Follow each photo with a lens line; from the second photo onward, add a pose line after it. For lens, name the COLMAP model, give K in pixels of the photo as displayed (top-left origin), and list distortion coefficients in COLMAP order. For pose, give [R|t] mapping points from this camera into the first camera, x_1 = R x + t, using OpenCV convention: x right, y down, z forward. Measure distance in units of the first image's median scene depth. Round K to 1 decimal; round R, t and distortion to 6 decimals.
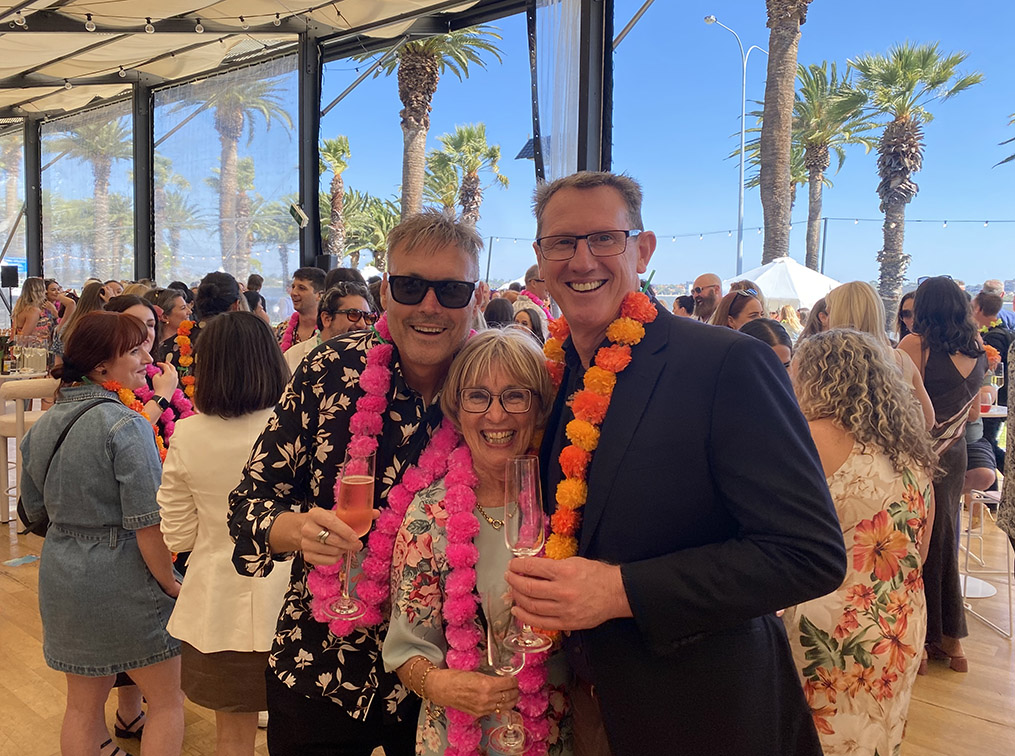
lens RADIAL K [[739.3, 0, 507.5], [0, 739.3, 378.0], [0, 0, 1]] dist [-0.007222, -0.004501]
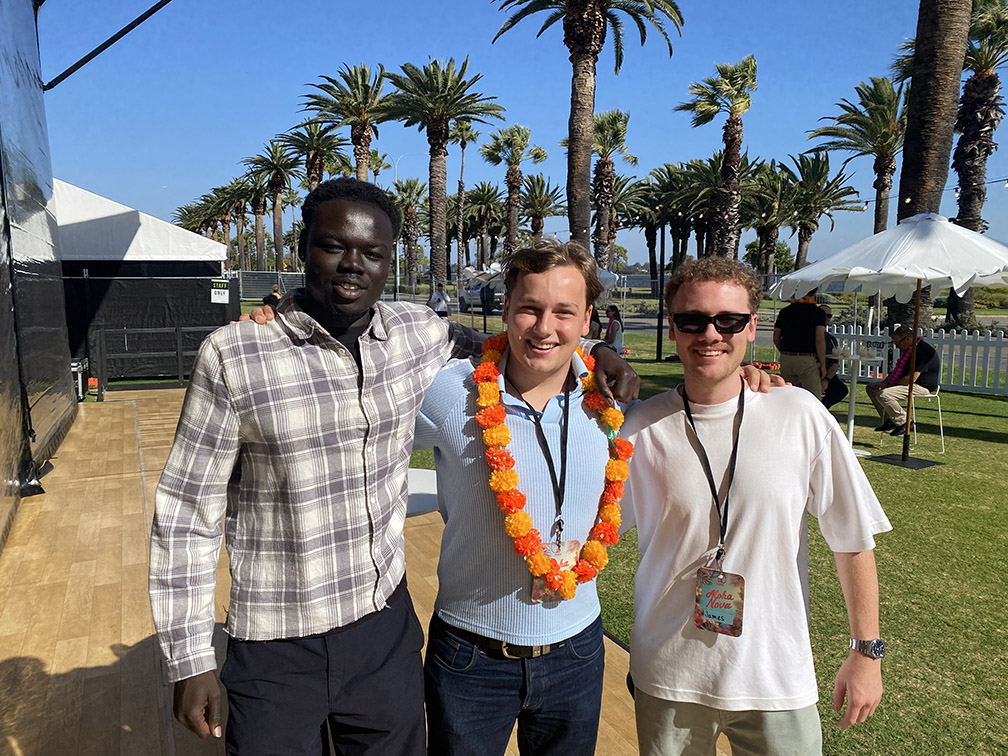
lens RADIAL K [[734.2, 0, 504.0], [0, 734.2, 378.0], [0, 0, 1]] dist [-0.007222, -0.004501]
pose [[0.887975, 0.043198, -0.457859, -0.079589], [-0.034958, 0.999038, 0.026460, -0.028621], [0.458562, -0.007490, 0.888631, 0.231260]]
